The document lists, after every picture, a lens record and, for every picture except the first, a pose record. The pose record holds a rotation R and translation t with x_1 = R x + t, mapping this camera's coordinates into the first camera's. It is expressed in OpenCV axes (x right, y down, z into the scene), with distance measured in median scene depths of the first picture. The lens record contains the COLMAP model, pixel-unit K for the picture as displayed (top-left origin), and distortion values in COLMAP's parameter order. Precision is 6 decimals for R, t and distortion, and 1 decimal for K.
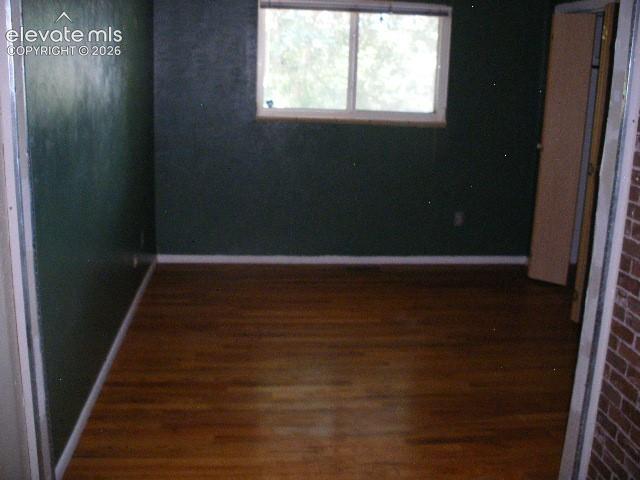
lens RADIAL K [[676.3, 0, 318.7], [0, 676.3, 220.1], [0, 0, 1]] dist [-0.213424, 0.225684]
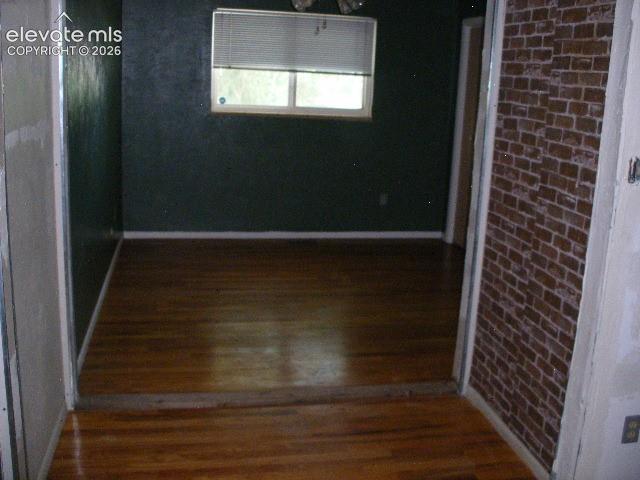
lens RADIAL K [[676.3, 0, 318.7], [0, 676.3, 220.1], [0, 0, 1]] dist [-0.213424, 0.225684]
pose [[0.995320, -0.007511, 0.096337, -0.026459], [0.008204, 0.999943, -0.006798, 0.060676], [-0.096281, 0.007556, 0.995326, -0.238545]]
